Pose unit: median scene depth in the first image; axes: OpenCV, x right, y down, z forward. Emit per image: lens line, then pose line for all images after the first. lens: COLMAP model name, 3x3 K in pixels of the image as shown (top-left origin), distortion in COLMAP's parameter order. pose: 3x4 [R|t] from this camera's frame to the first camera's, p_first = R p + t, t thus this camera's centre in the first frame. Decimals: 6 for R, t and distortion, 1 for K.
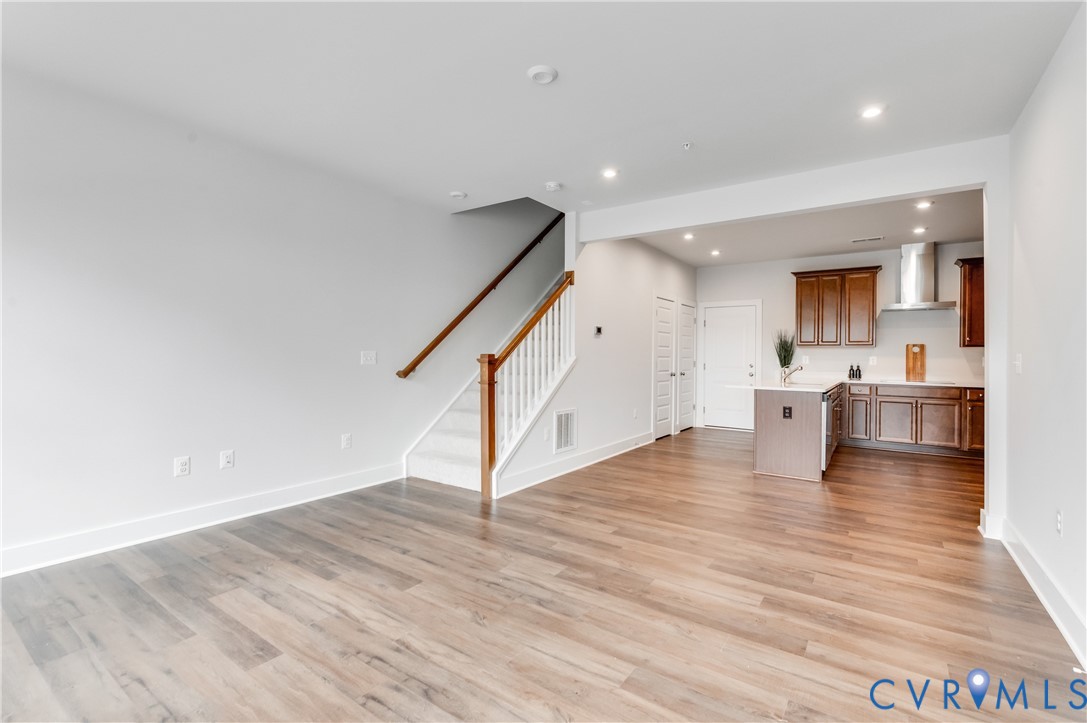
lens RADIAL K [[489.1, 0, 546.3], [0, 489.1, 352.9], [0, 0, 1]] dist [0.005208, -0.001094]
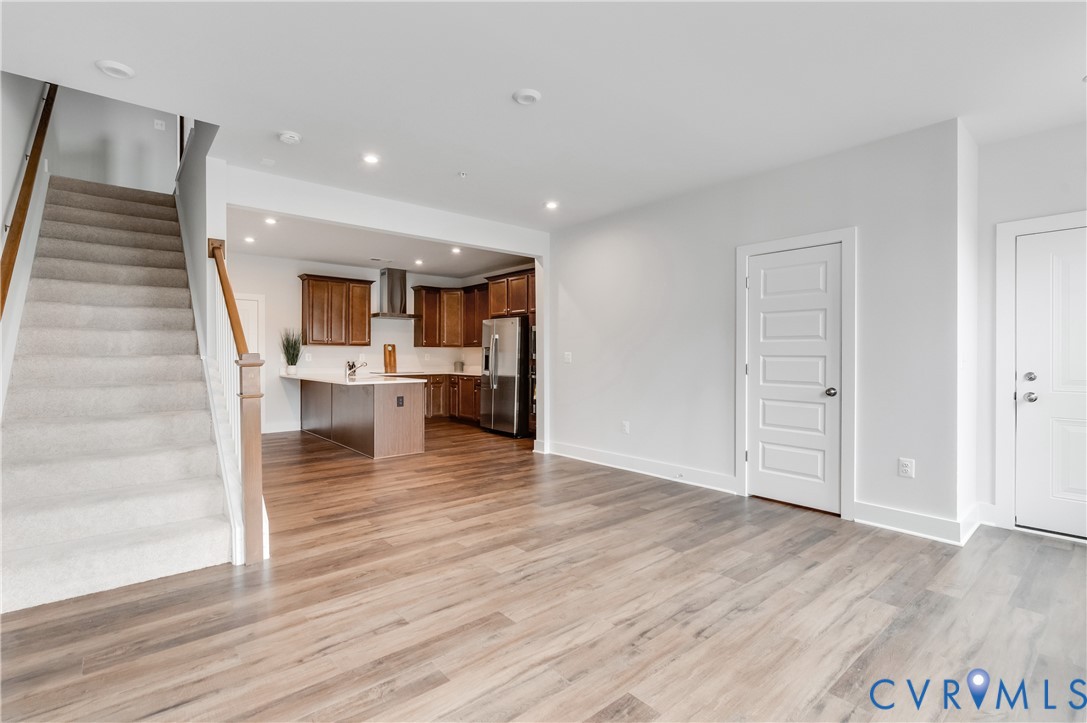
lens RADIAL K [[489.1, 0, 535.3], [0, 489.1, 353.0], [0, 0, 1]] dist [0.005208, -0.001094]
pose [[0.272835, -0.003314, 0.962055, -0.467063], [-0.003478, 0.999984, 0.004431, -0.001754], [-0.962055, -0.004555, 0.272819, 0.300664]]
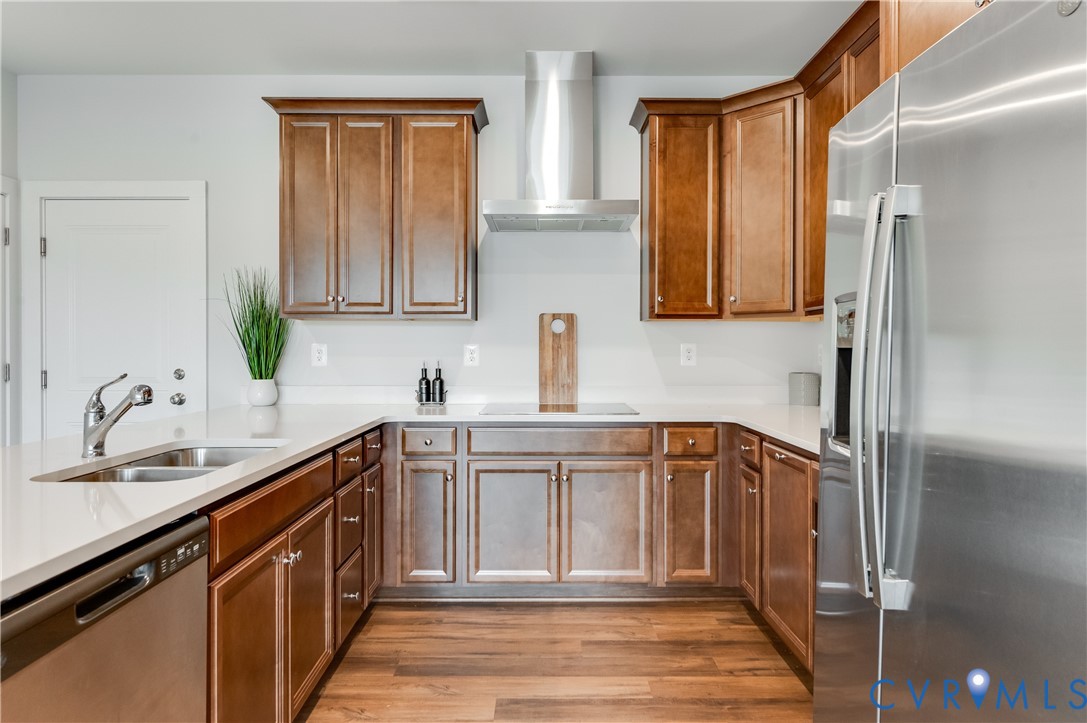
lens RADIAL K [[685.1, 0, 546.1], [0, 685.1, 347.9], [0, 0, 1]] dist [0.005028, 0.002320]
pose [[0.812771, -0.009248, 0.582510, 0.472128], [0.004340, 0.999942, 0.009821, 0.006001], [-0.582567, -0.005454, 0.812765, 0.619623]]
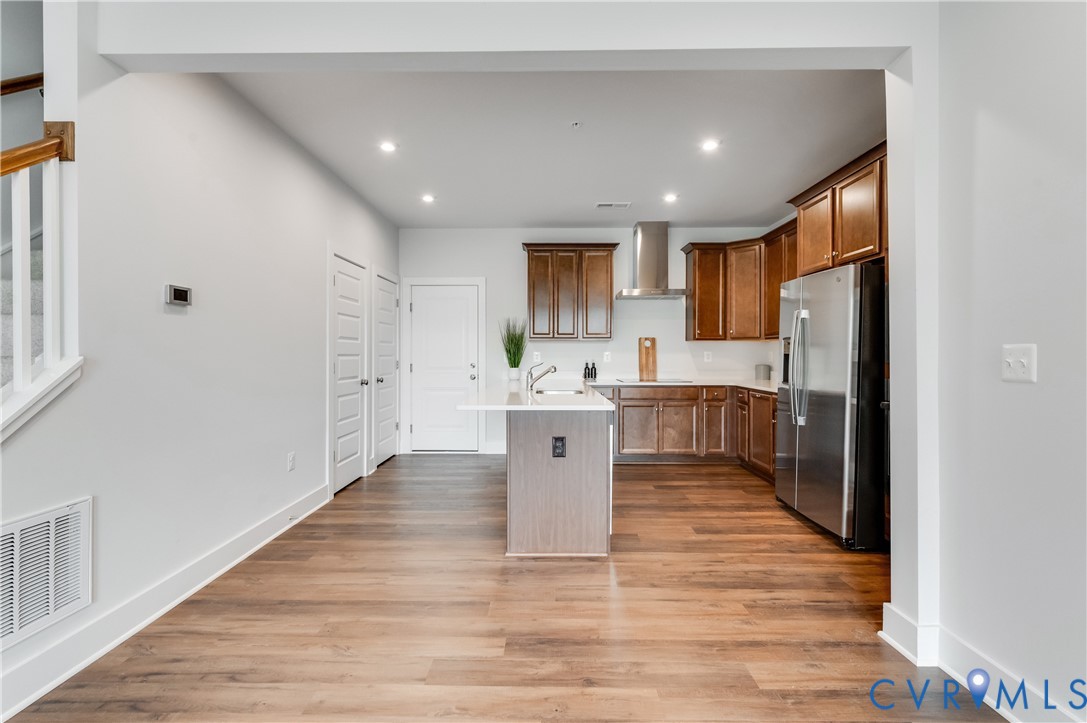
lens RADIAL K [[489.1, 0, 545.5], [0, 489.1, 353.6], [0, 0, 1]] dist [0.005208, -0.001094]
pose [[0.827044, -0.009249, 0.562061, 0.120599], [0.004862, 0.999945, 0.009300, 0.002297], [-0.562116, -0.004959, 0.827044, 0.427479]]
